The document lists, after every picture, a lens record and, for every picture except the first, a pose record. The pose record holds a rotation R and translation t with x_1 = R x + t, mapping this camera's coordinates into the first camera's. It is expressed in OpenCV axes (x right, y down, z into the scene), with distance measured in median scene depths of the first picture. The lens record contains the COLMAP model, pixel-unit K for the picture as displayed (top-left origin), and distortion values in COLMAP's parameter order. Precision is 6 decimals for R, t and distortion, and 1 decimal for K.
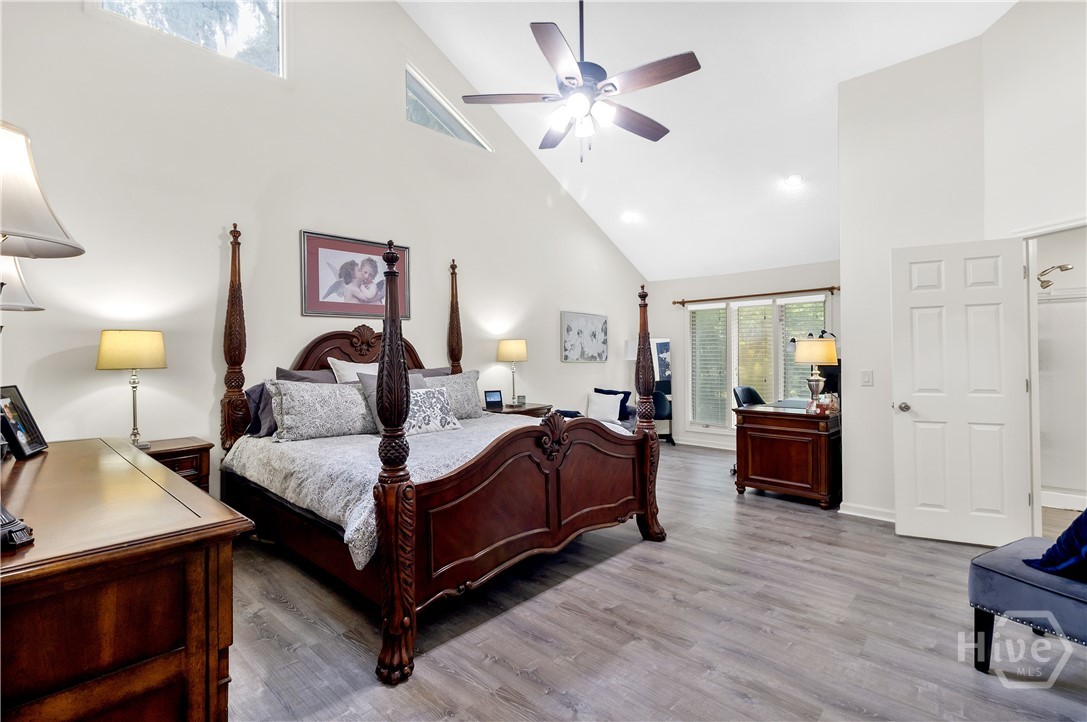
lens RADIAL K [[500.0, 0, 539.5], [0, 500.0, 340.8], [0, 0, 1]] dist [0.000251, -0.000051]
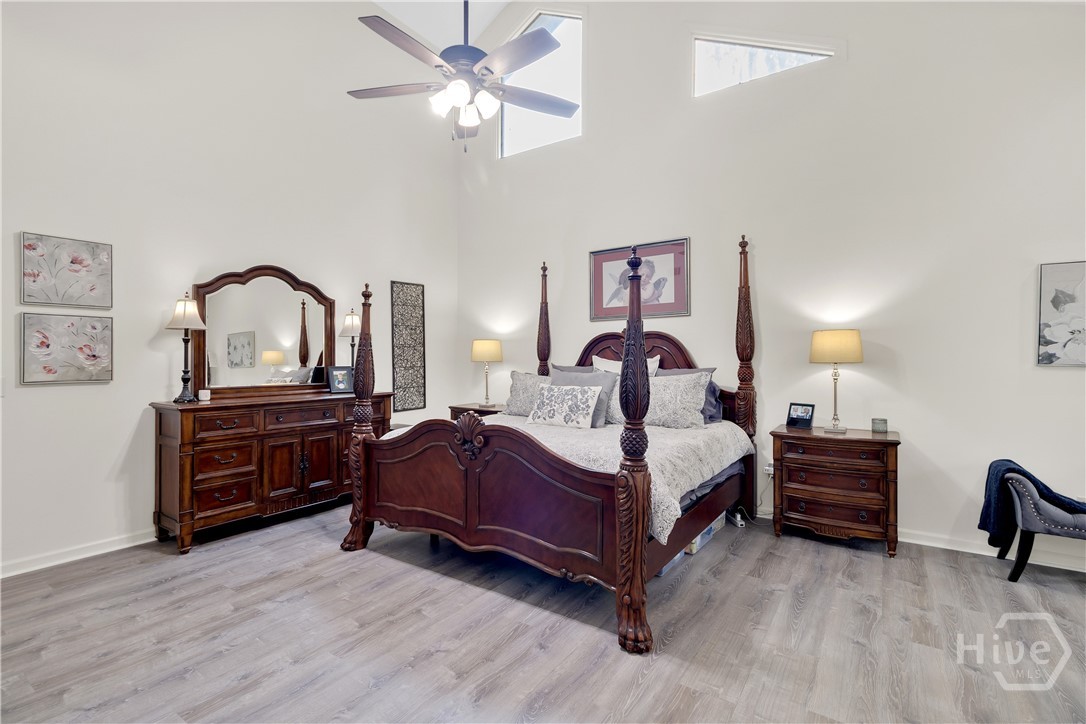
lens RADIAL K [[501.2, 0, 536.6], [0, 501.2, 351.2], [0, 0, 1]] dist [0.000477, 0.000641]
pose [[0.155845, -0.002485, -0.987778, 0.862093], [0.031192, 0.999511, 0.002406, 0.018531], [0.987289, -0.031186, 0.155846, 0.810637]]
